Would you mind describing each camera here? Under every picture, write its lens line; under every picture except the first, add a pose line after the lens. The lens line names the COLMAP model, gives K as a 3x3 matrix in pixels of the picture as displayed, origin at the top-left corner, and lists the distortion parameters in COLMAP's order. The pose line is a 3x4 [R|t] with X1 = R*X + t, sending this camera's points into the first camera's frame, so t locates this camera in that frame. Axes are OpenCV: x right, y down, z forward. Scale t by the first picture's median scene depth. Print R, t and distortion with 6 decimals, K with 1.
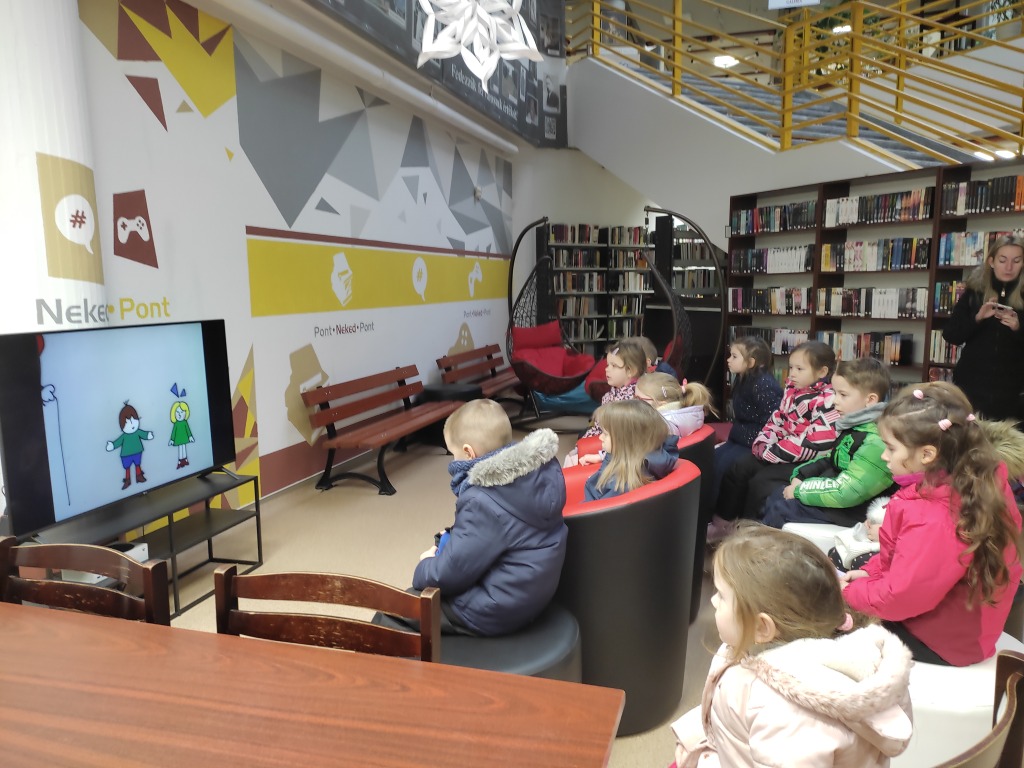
lens RADIAL K [[763.7, 0, 516.1], [0, 763.7, 385.5], [0, 0, 1]] dist [0.078654, -0.070449]
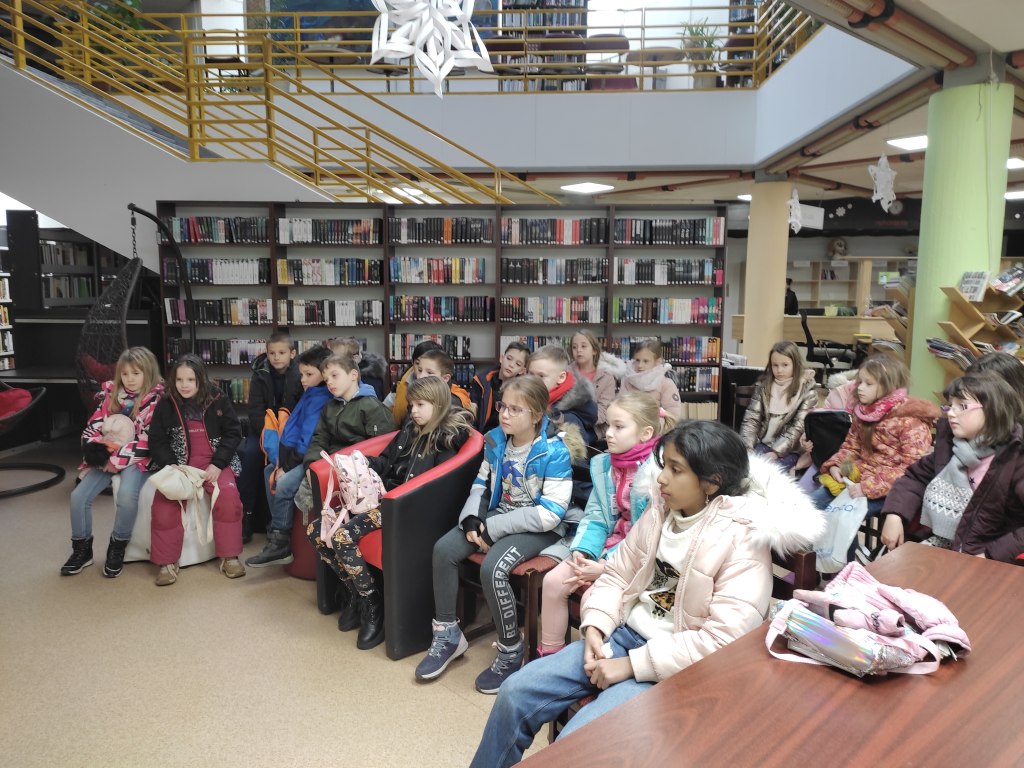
lens RADIAL K [[763.7, 0, 507.2], [0, 763.7, 380.1], [0, 0, 1]] dist [0.078654, -0.070449]
pose [[0.510166, -0.096681, 0.854625, -0.369252], [0.108942, 0.992922, 0.047293, -0.031583], [-0.853148, 0.068977, 0.517088, 0.187512]]
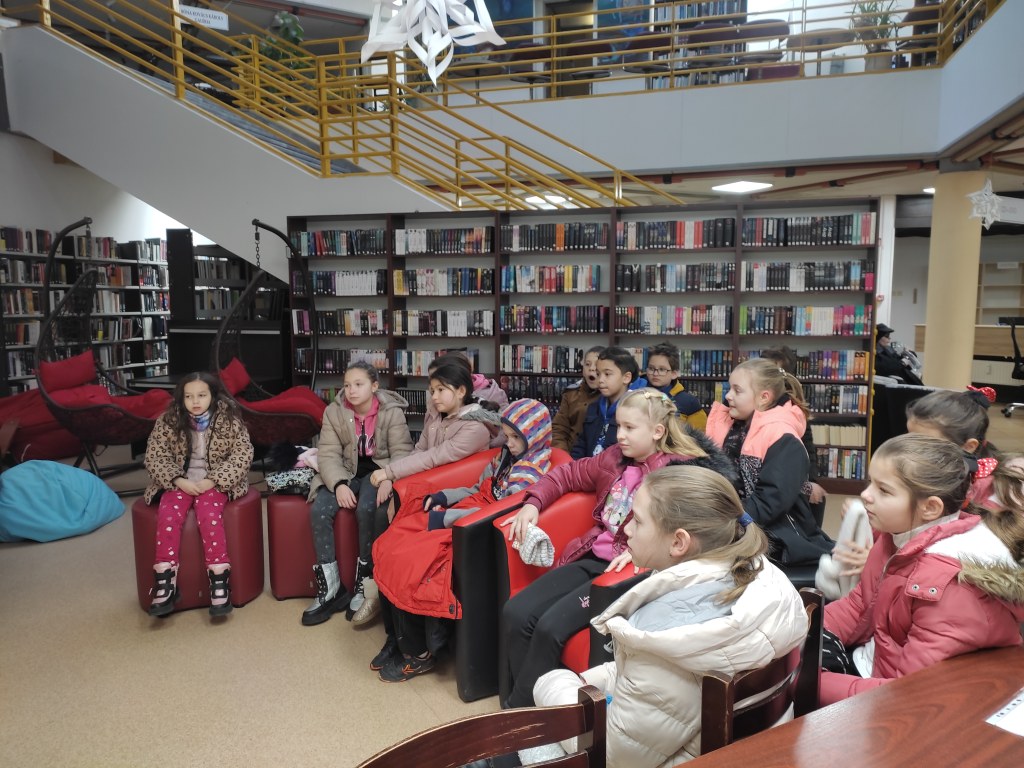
lens RADIAL K [[763.7, 0, 513.7], [0, 763.7, 377.8], [0, 0, 1]] dist [0.078654, -0.070449]
pose [[0.692259, -0.074877, 0.717754, -0.267452], [0.097210, 0.995213, 0.010065, -0.027118], [-0.715072, 0.062805, 0.696224, 0.143628]]
